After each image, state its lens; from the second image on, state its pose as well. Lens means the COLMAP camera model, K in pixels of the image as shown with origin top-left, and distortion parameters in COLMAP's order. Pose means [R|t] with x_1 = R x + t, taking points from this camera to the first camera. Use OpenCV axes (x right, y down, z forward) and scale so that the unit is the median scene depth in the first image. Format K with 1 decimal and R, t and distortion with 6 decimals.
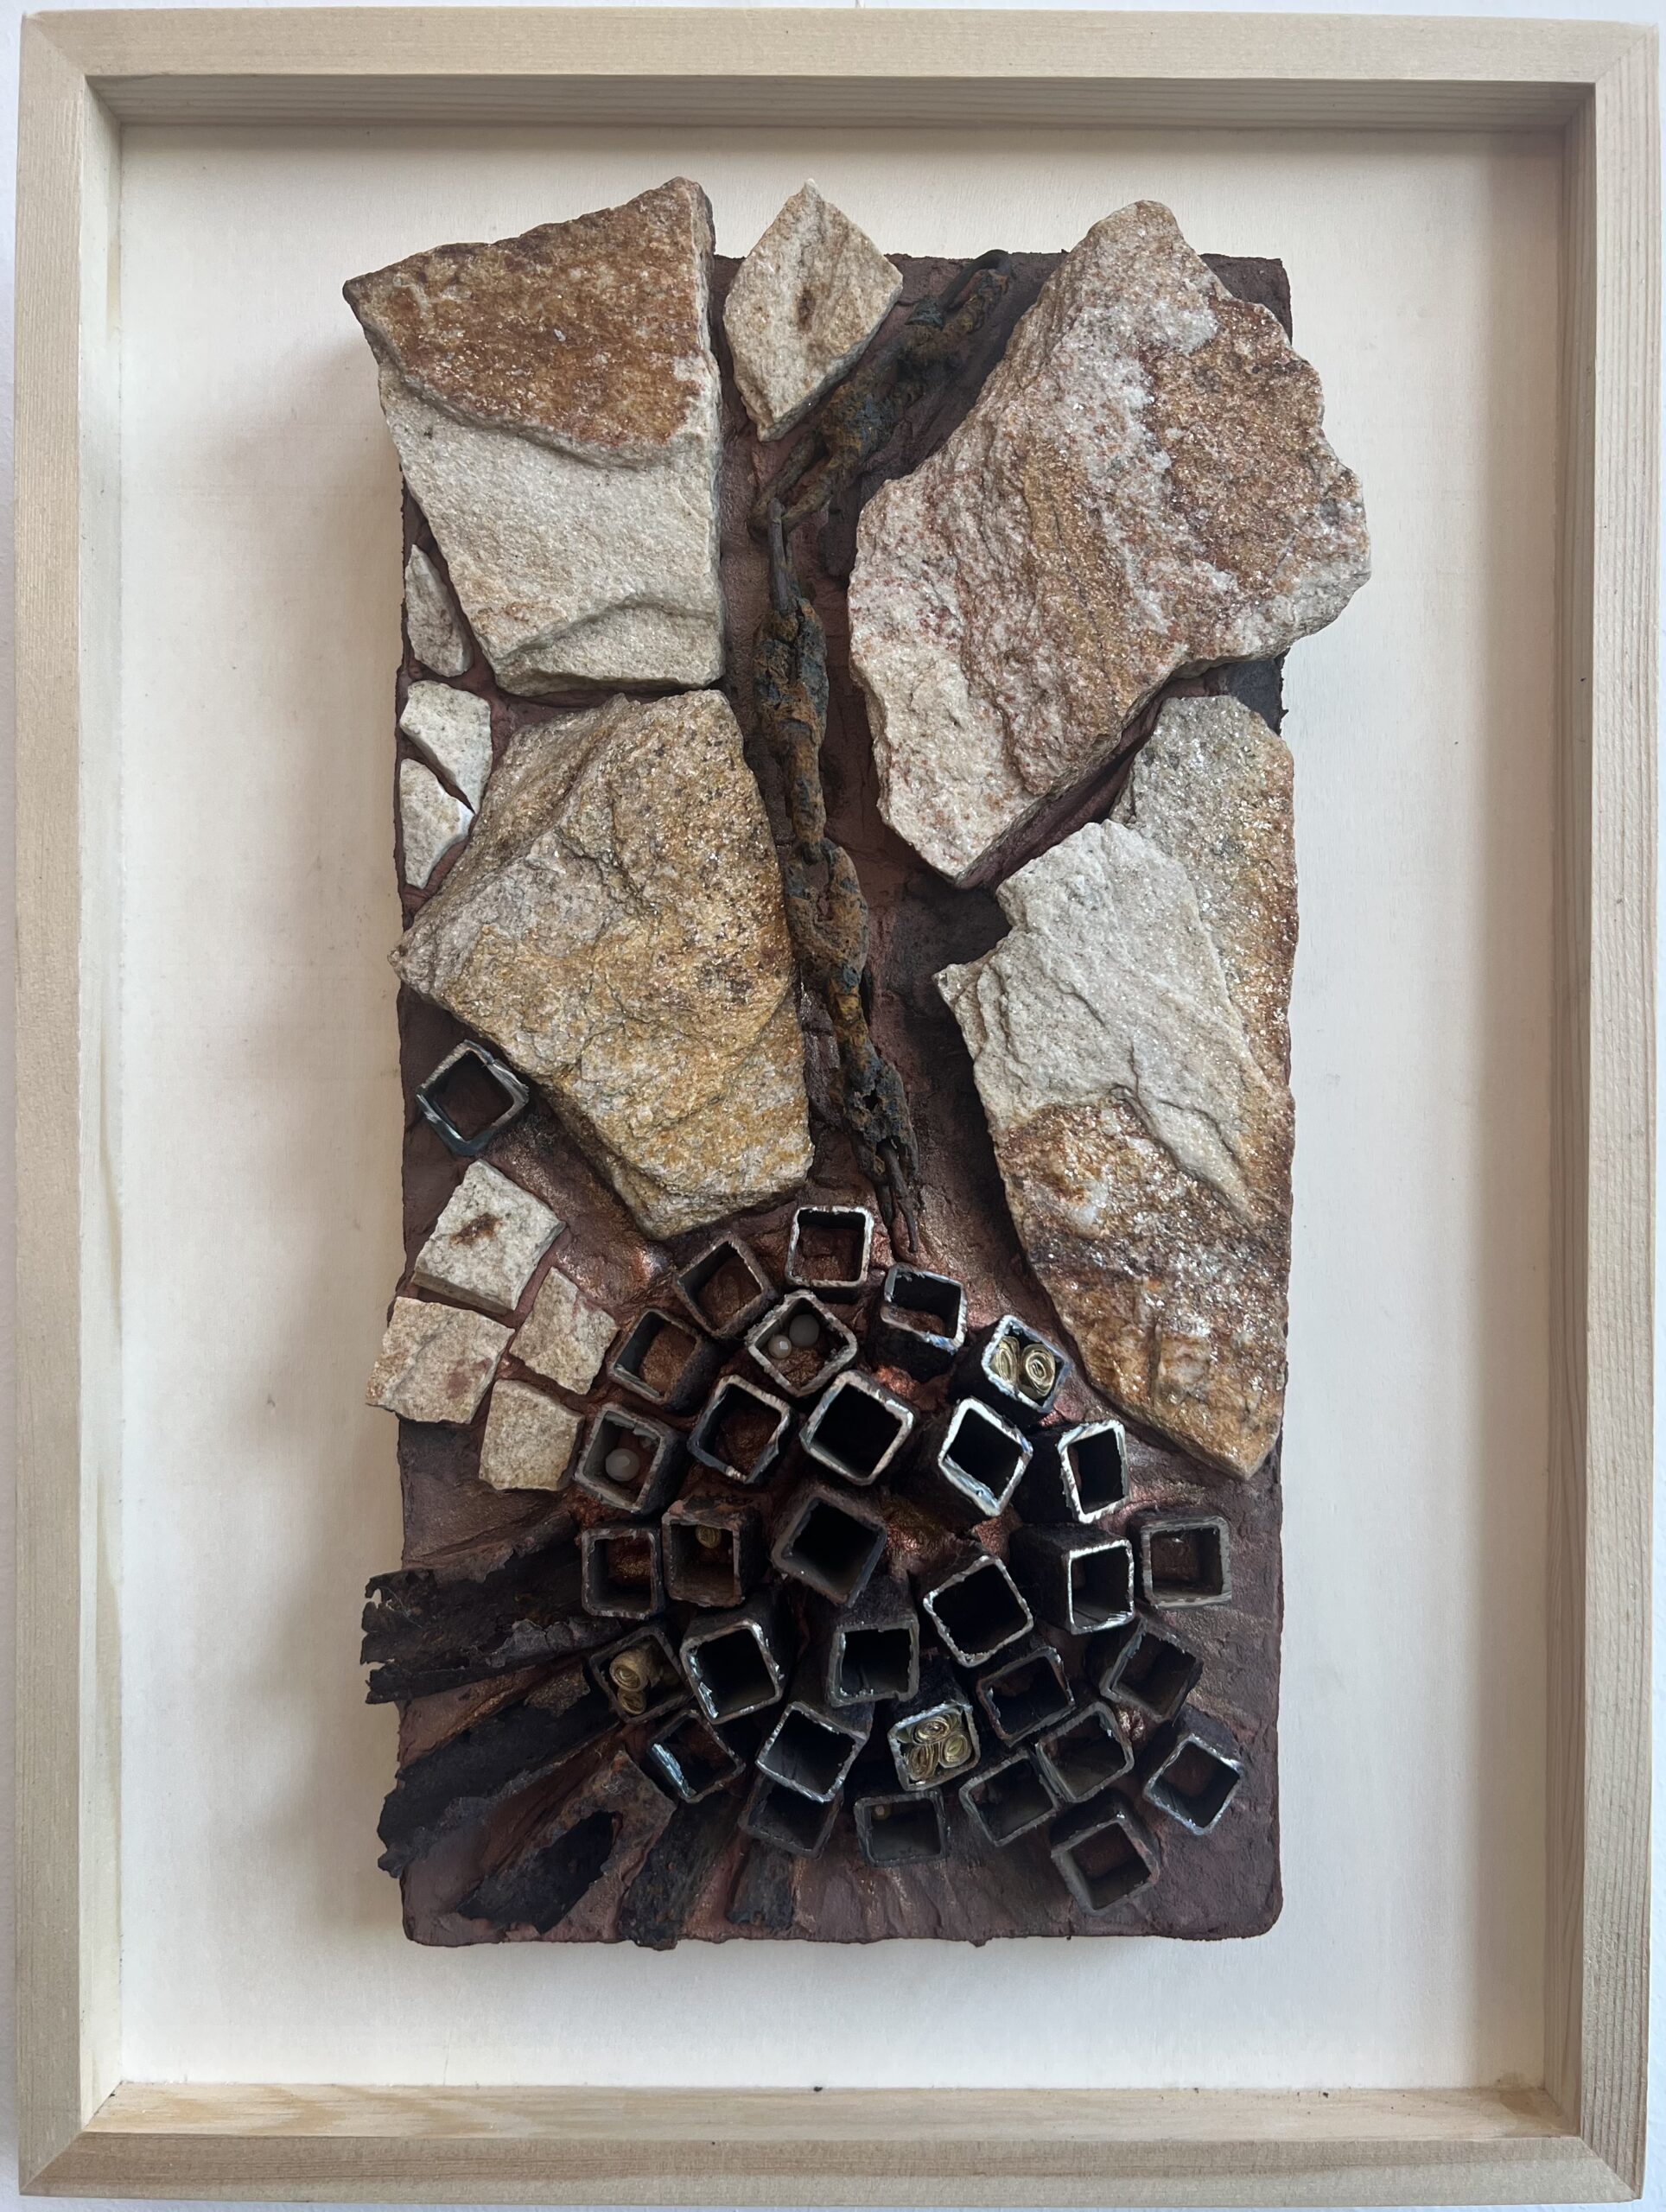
lens RADIAL K [[1661.2, 0, 833.0], [0, 1661.2, 1106.0], [0, 0, 1]] dist [0.068371, -0.420391]
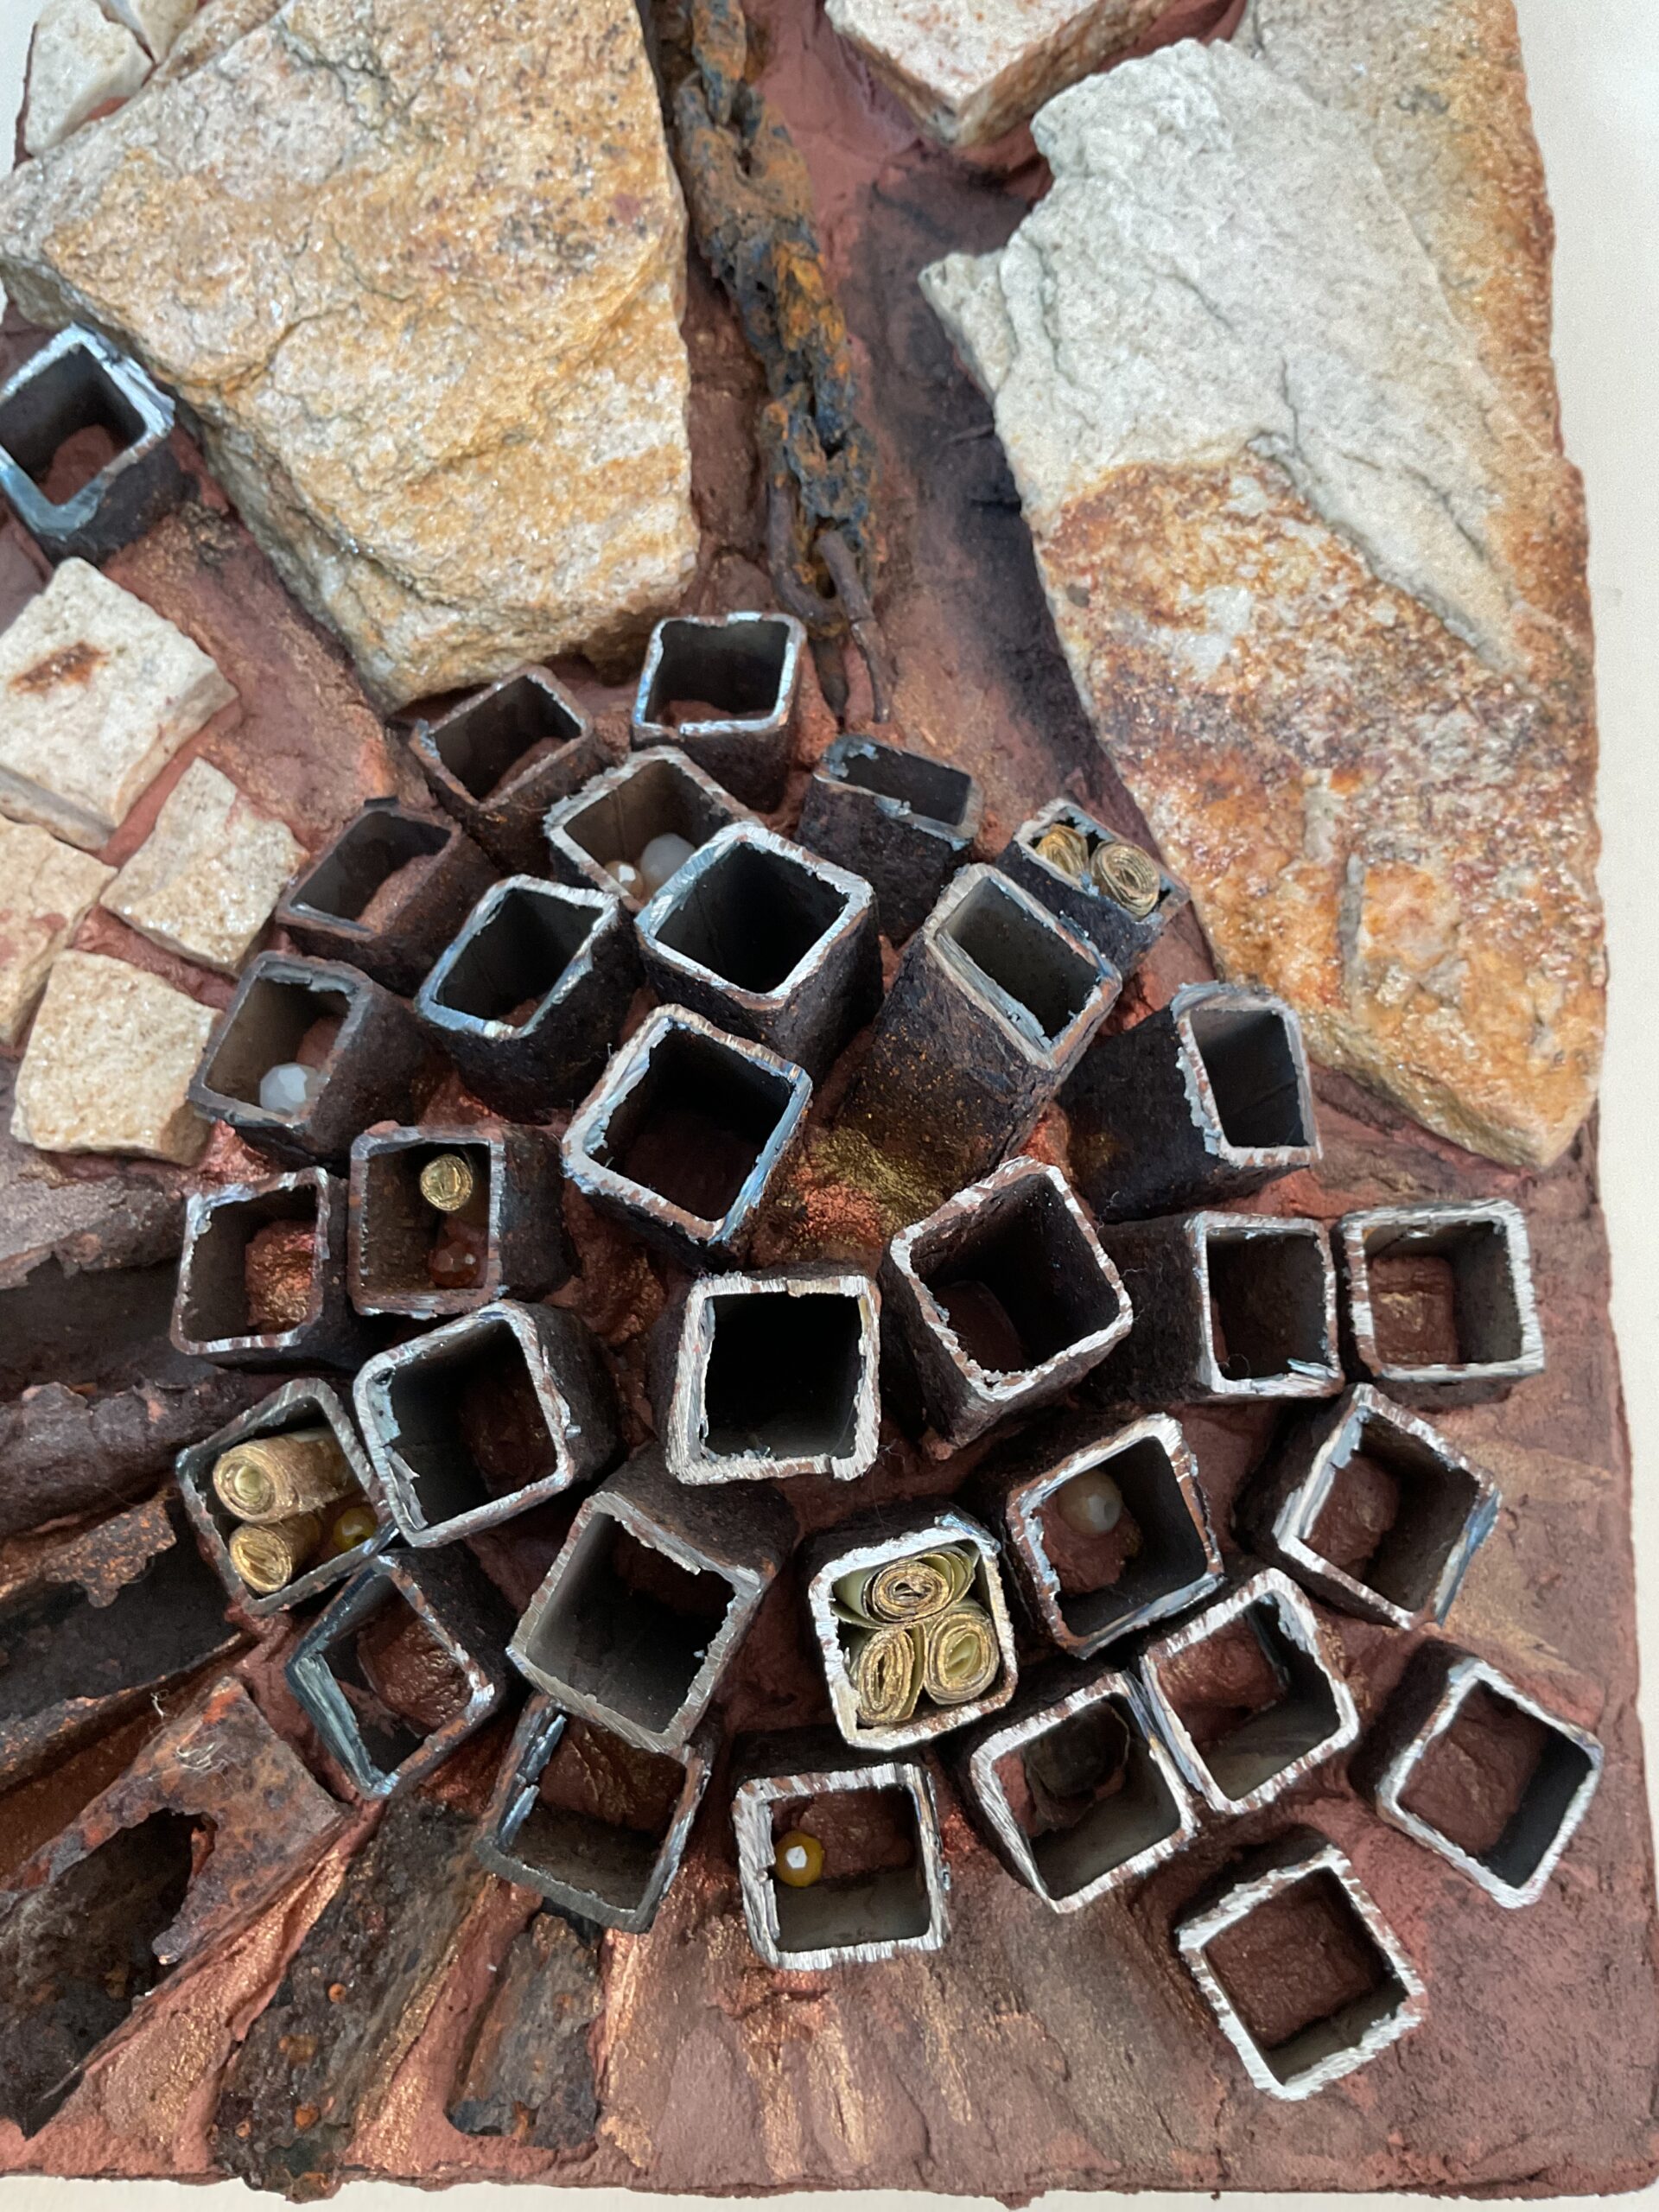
lens RADIAL K [[1870.1, 0, 829.5], [0, 1870.1, 1106.0], [0, 0, 1]] dist [0.078002, -0.283975]
pose [[0.999869, 0.016177, -0.000378, 0.034624], [-0.015827, 0.972856, -0.230871, 0.348732], [-0.003367, 0.230847, 0.972984, 0.457076]]
